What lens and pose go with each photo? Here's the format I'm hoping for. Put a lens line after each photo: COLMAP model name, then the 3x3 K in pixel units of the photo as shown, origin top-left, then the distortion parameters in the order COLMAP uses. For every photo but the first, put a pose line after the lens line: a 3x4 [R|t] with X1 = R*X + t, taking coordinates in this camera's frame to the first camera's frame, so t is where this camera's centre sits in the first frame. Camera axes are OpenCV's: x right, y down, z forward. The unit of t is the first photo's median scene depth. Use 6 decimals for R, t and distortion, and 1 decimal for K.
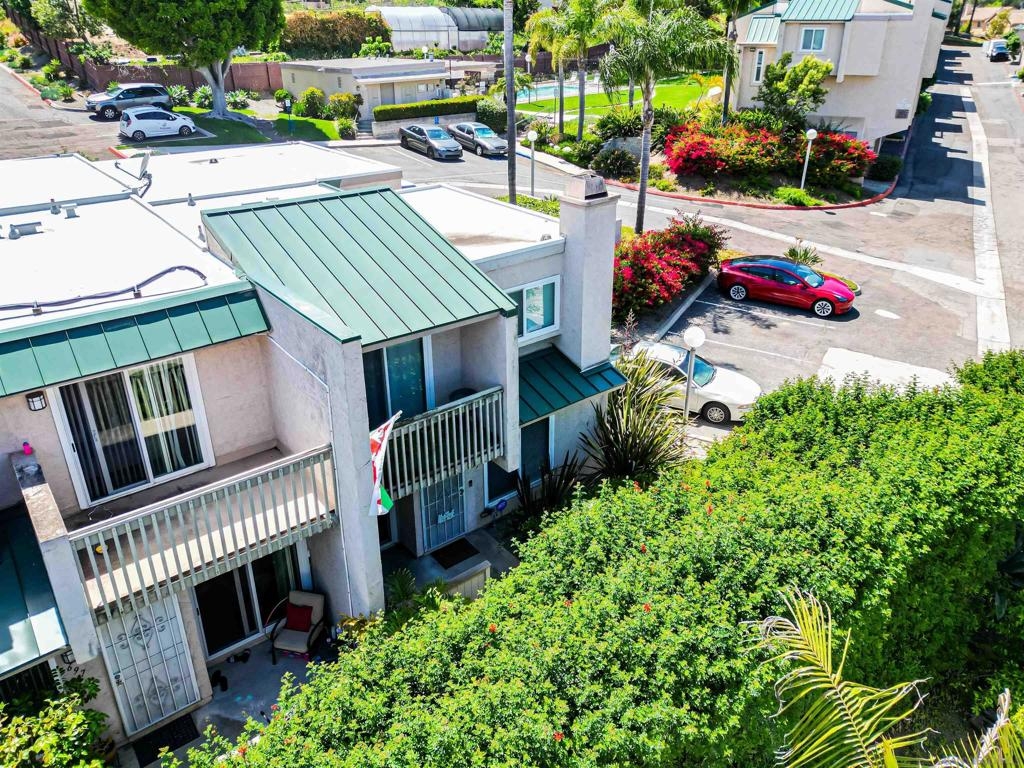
lens RADIAL K [[742.2, 0, 499.8], [0, 742.2, 352.4], [0, 0, 1]] dist [0.061389, -0.051187]
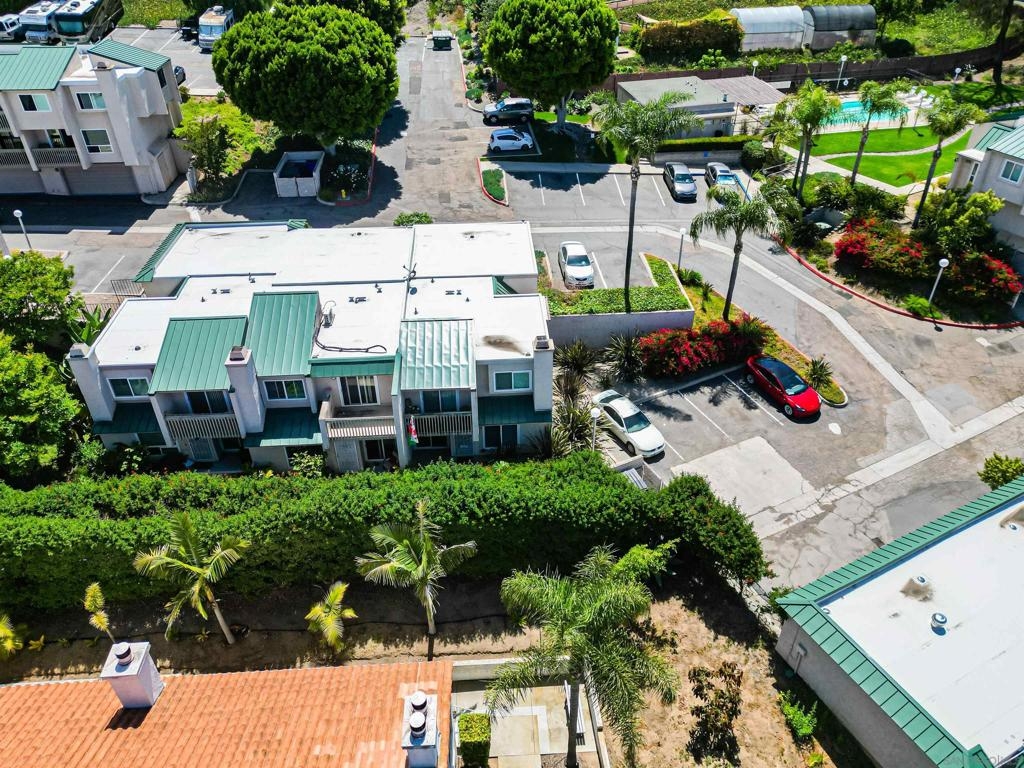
lens RADIAL K [[737.9, 0, 499.8], [0, 737.9, 351.3], [0, 0, 1]] dist [0.071922, -0.076227]
pose [[0.823853, 0.321413, -0.466862, 0.622057], [-0.228103, 0.942040, 0.246027, -0.414847], [0.518879, -0.096198, 0.849418, -0.596007]]
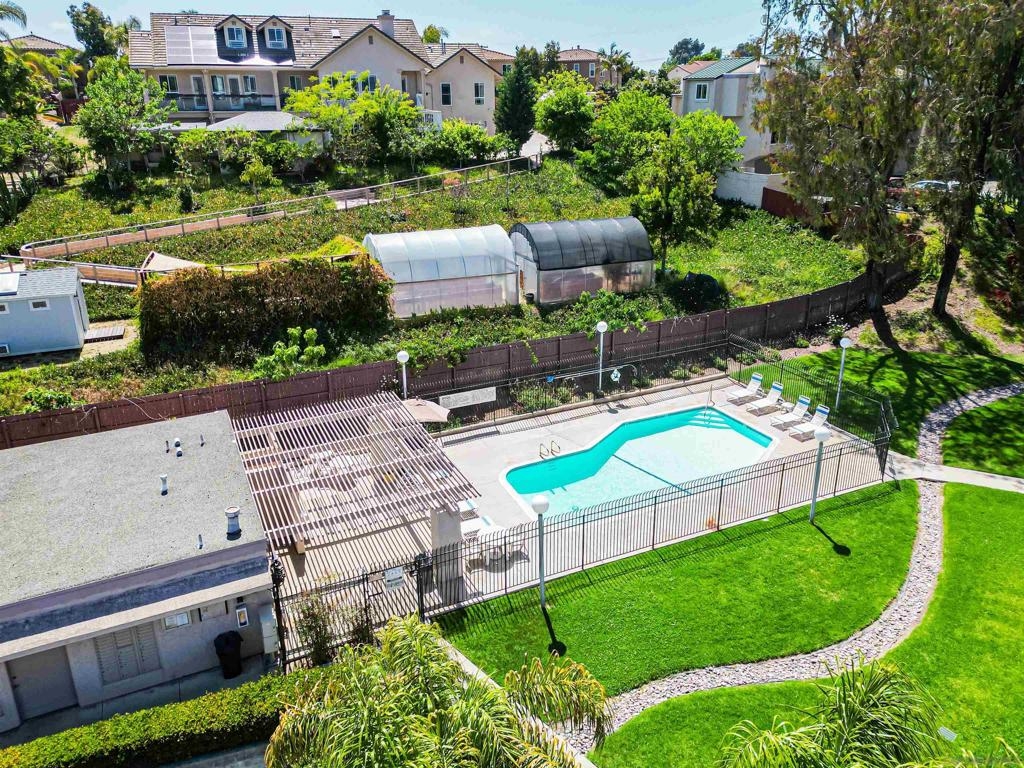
lens RADIAL K [[737.9, 0, 499.8], [0, 737.9, 351.3], [0, 0, 1]] dist [0.071922, -0.076227]
pose [[0.940705, 0.112303, -0.320097, 0.257711], [-0.138329, 0.988586, -0.059687, -0.917054], [0.309741, 0.100427, 0.945503, 1.351264]]
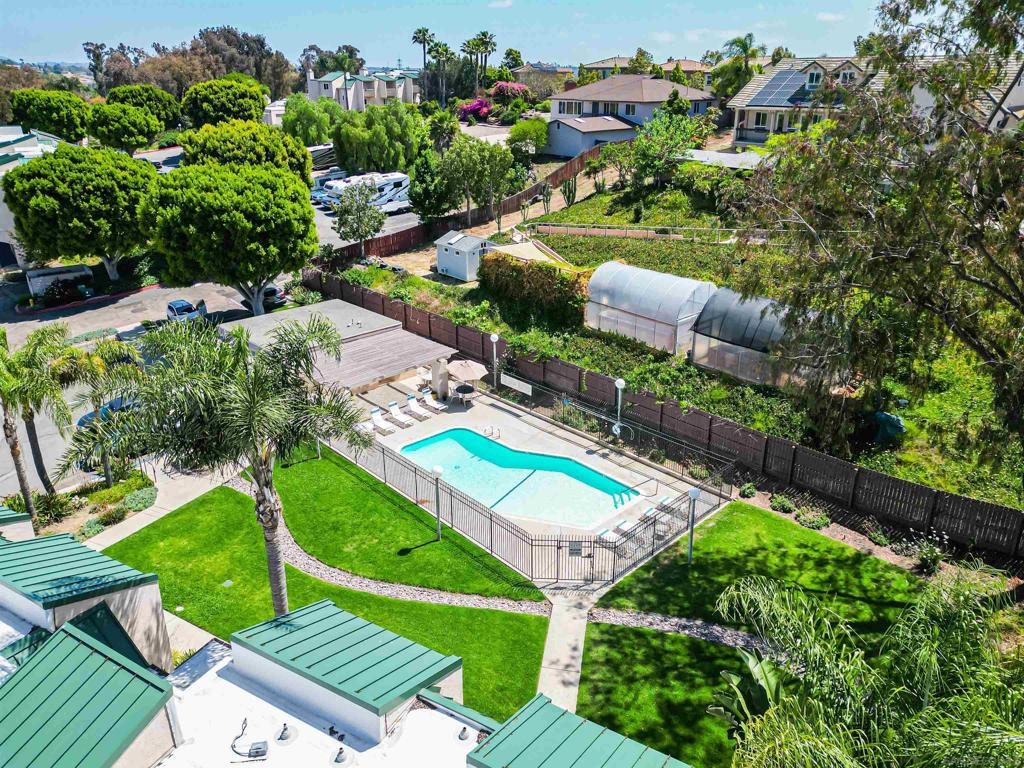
lens RADIAL K [[736.0, 0, 501.8], [0, 736.0, 355.2], [0, 0, 1]] dist [0.123794, -0.196270]
pose [[-0.029526, 0.358091, -0.933220, 1.307284], [-0.409699, 0.847263, 0.338070, -1.482753], [0.911743, 0.392321, 0.121693, 2.190529]]
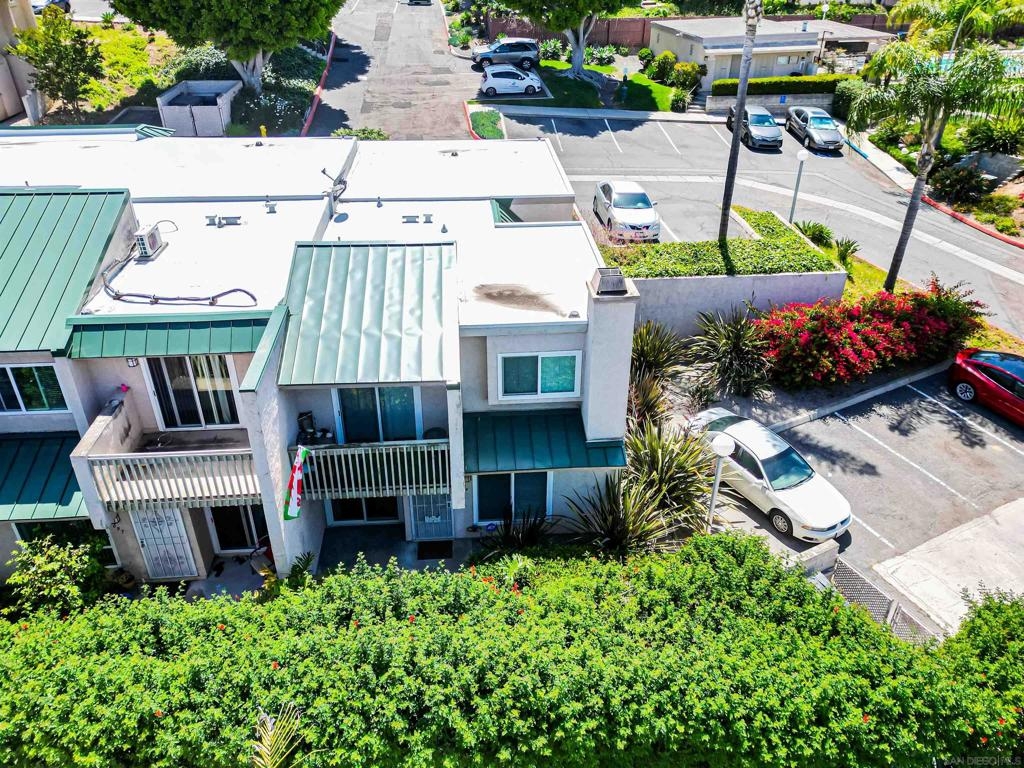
lens RADIAL K [[737.9, 0, 499.8], [0, 737.9, 351.3], [0, 0, 1]] dist [0.071922, -0.076227]
pose [[0.833072, 0.285093, -0.474039, 0.284370], [-0.234654, 0.958166, 0.163874, -0.146239], [0.500928, -0.025284, 0.865120, 0.013625]]
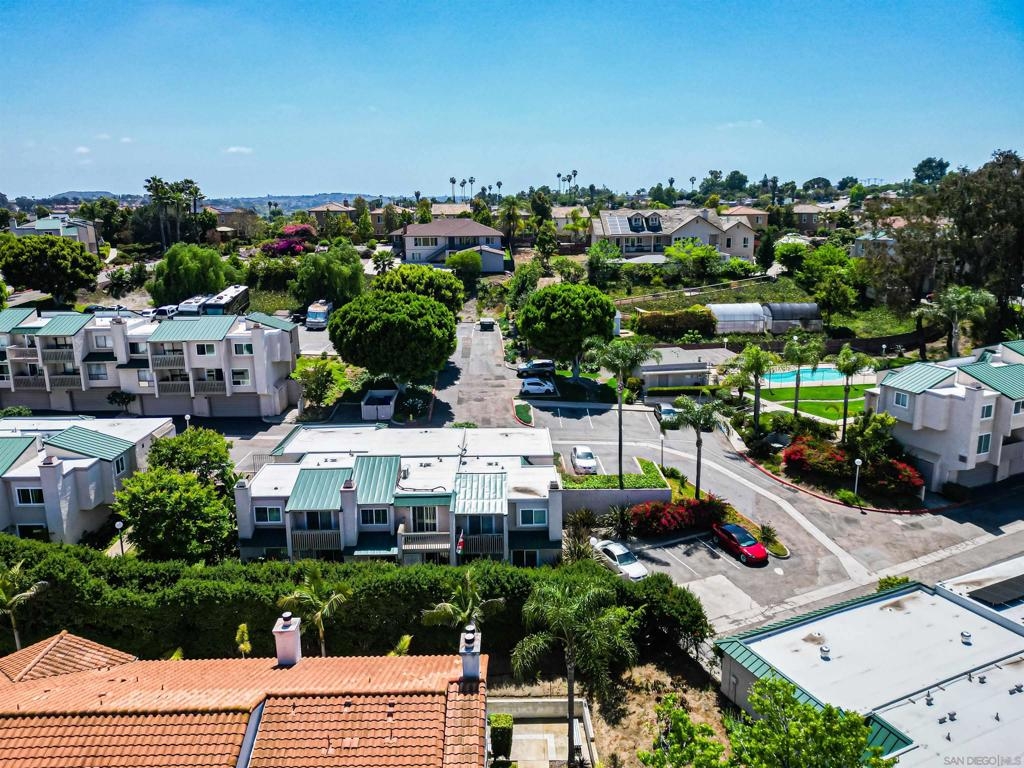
lens RADIAL K [[736.0, 0, 501.8], [0, 736.0, 355.2], [0, 0, 1]] dist [0.123794, -0.196270]
pose [[0.797150, 0.130011, -0.589617, 1.037085], [-0.244902, 0.962226, -0.118930, -0.187437], [0.551883, 0.239204, 0.798879, -1.113502]]
